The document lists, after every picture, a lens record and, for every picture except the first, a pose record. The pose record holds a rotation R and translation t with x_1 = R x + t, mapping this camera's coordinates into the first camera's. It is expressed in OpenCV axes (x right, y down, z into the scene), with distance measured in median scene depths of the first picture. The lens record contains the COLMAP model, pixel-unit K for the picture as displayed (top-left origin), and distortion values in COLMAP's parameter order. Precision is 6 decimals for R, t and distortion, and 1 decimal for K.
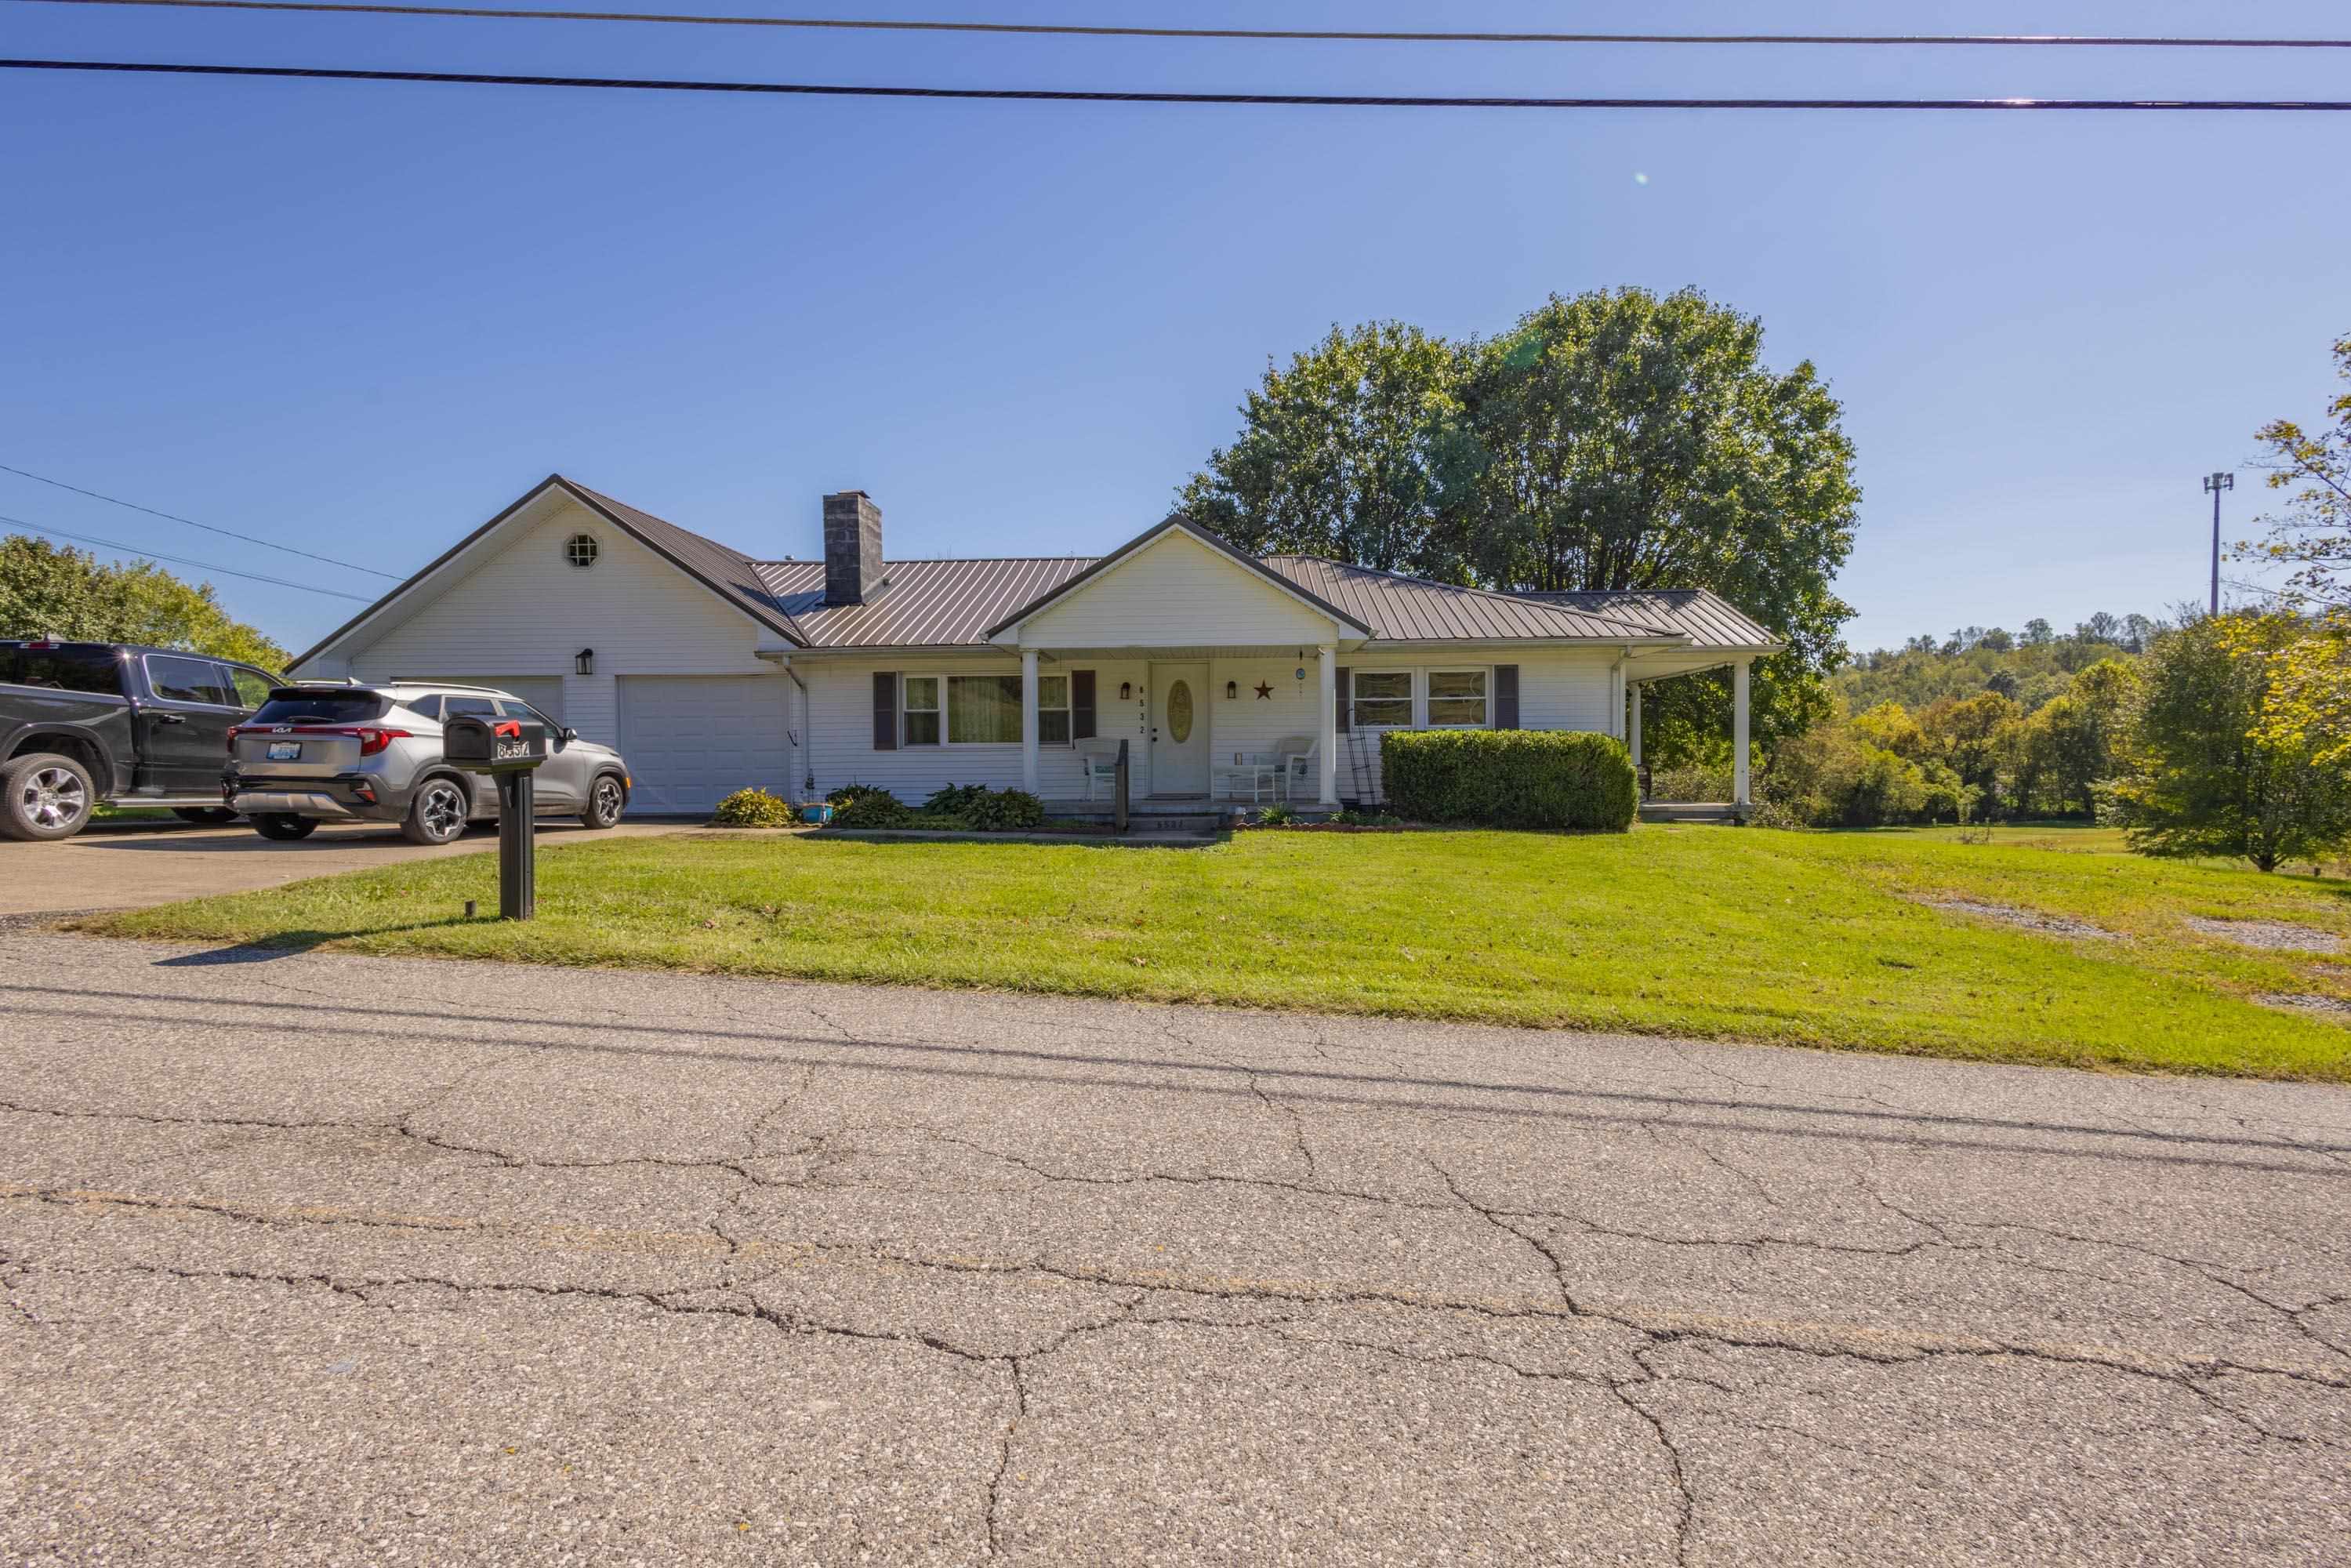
lens RADIAL K [[1079.3, 0, 1175.5], [0, 1079.3, 784.0], [0, 0, 1]] dist [0.000978, -0.000202]
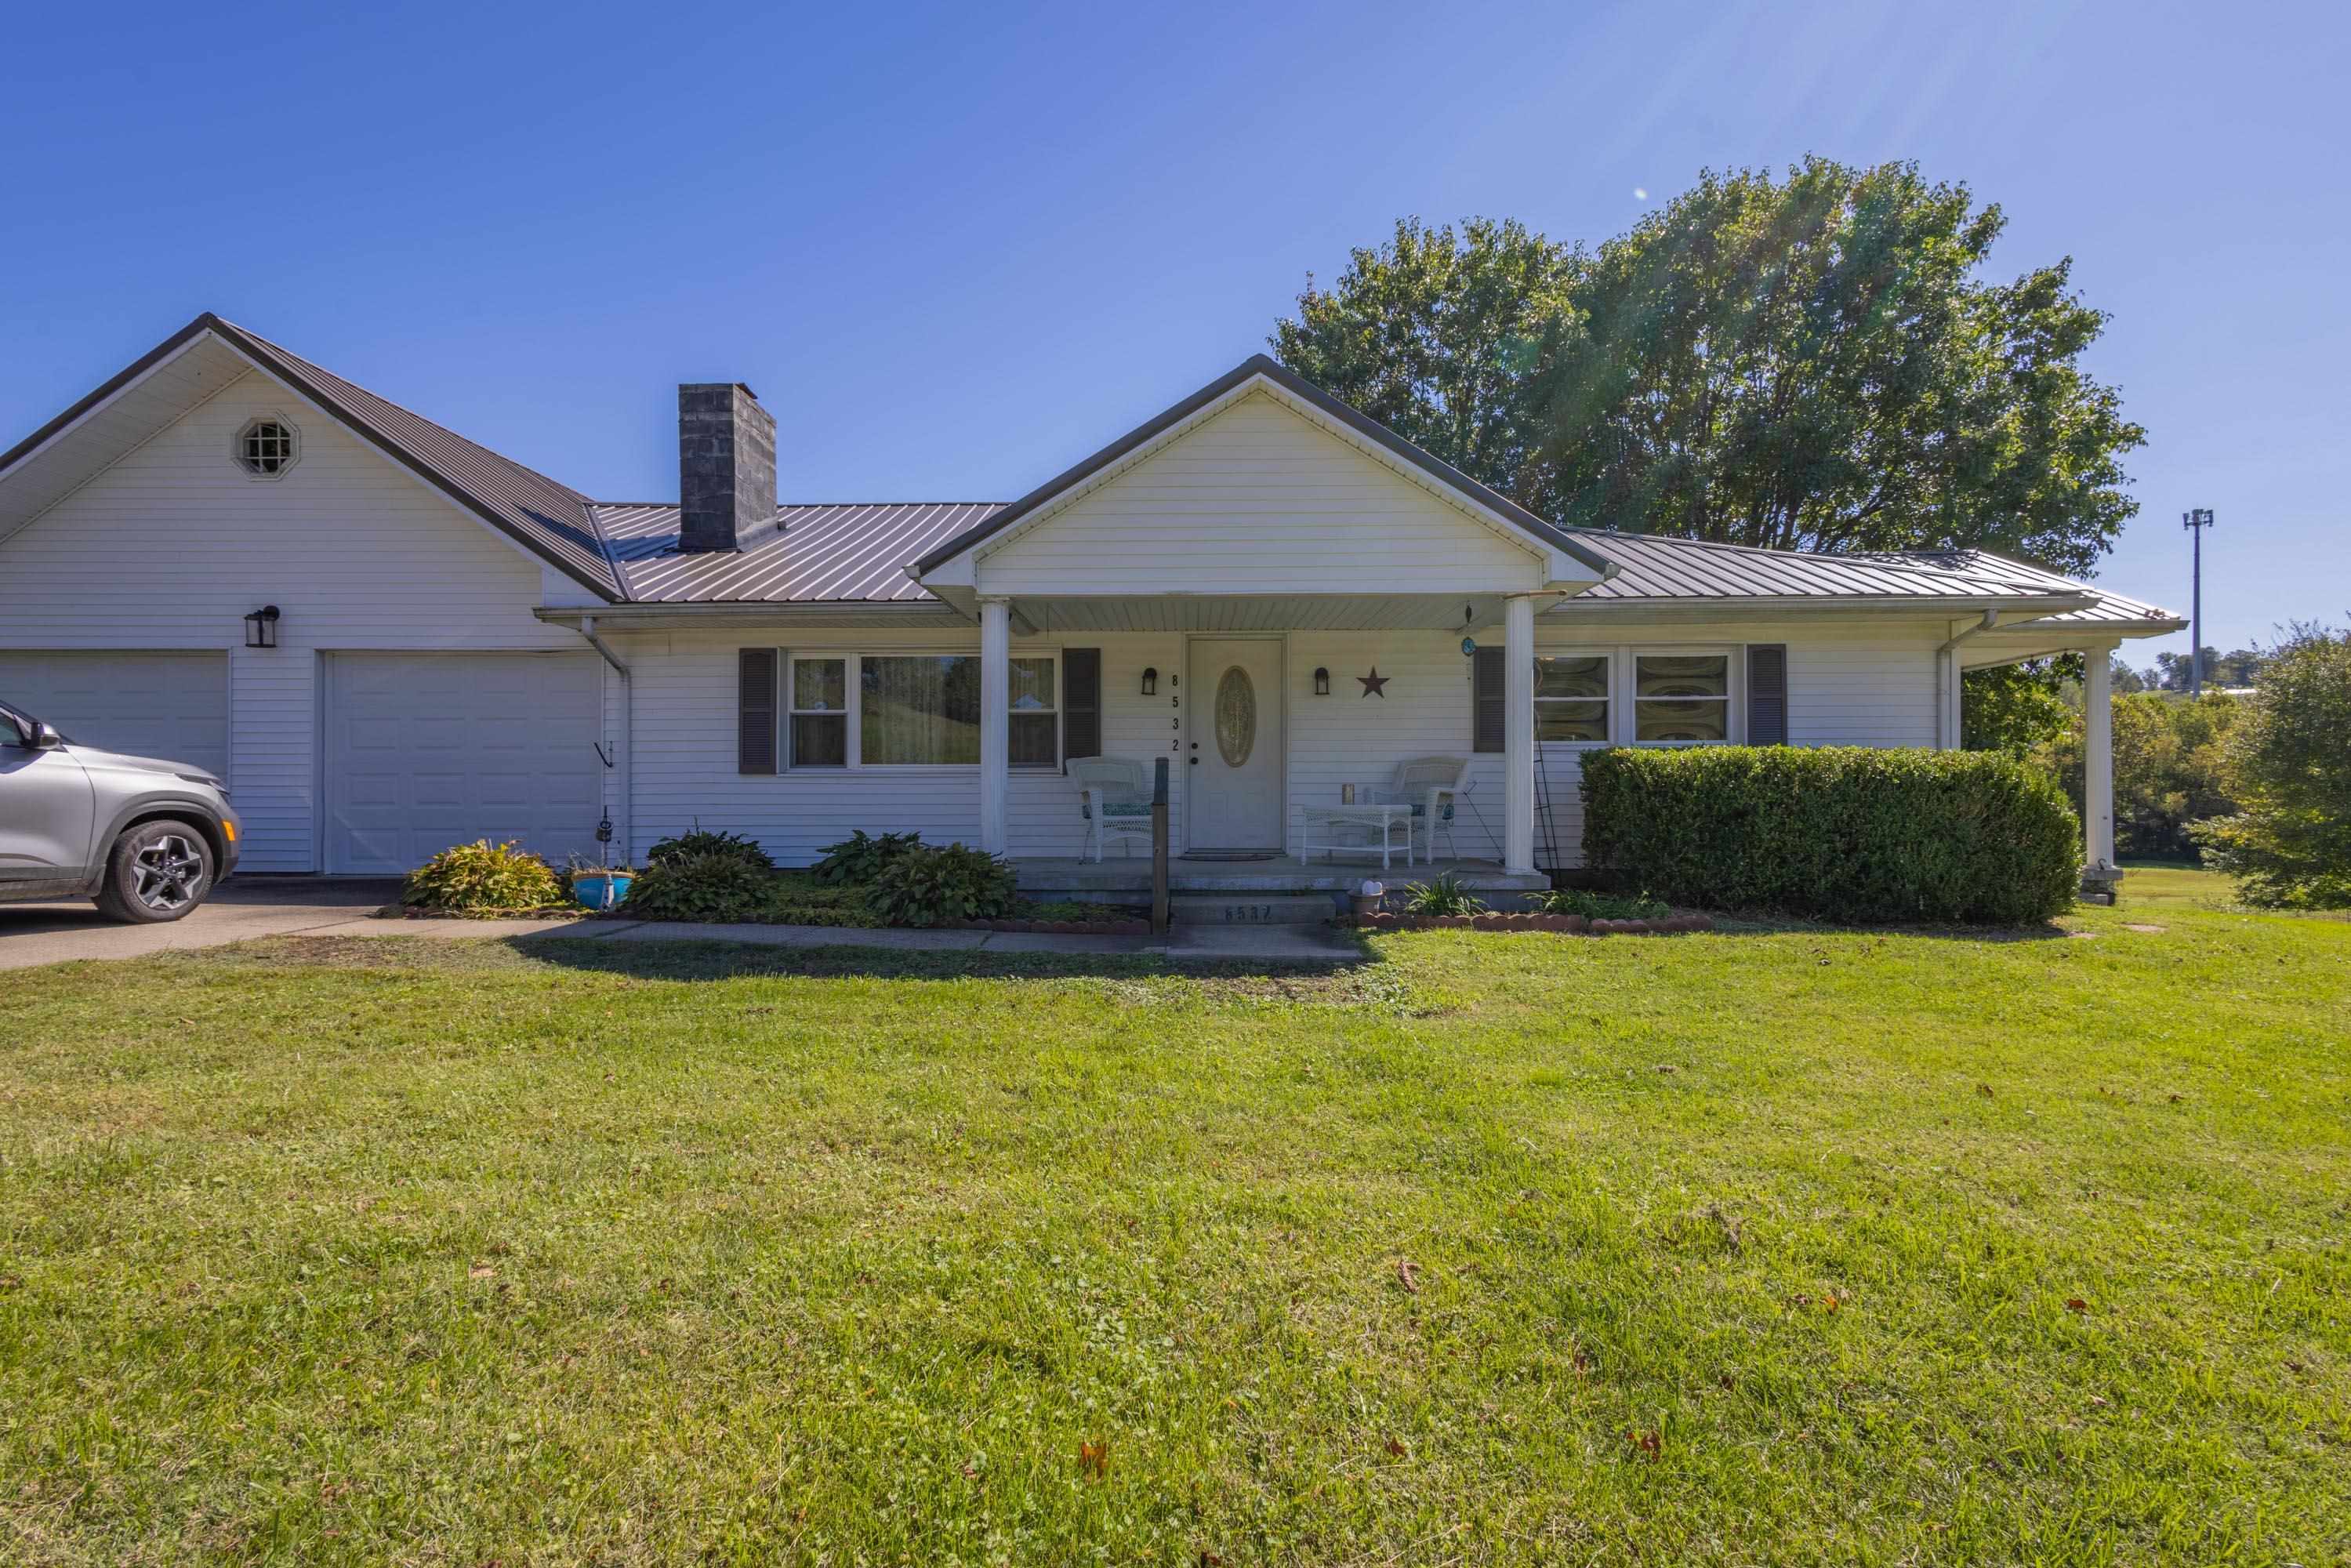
lens RADIAL K [[1111.4, 0, 1175.5], [0, 1111.4, 784.0], [0, 0, 1]] dist [-0.002557, 0.000168]
pose [[0.999568, 0.007285, 0.028474, -0.048897], [-0.006481, 0.999580, -0.028234, -0.009905], [-0.028668, 0.028037, 0.999196, 0.364888]]
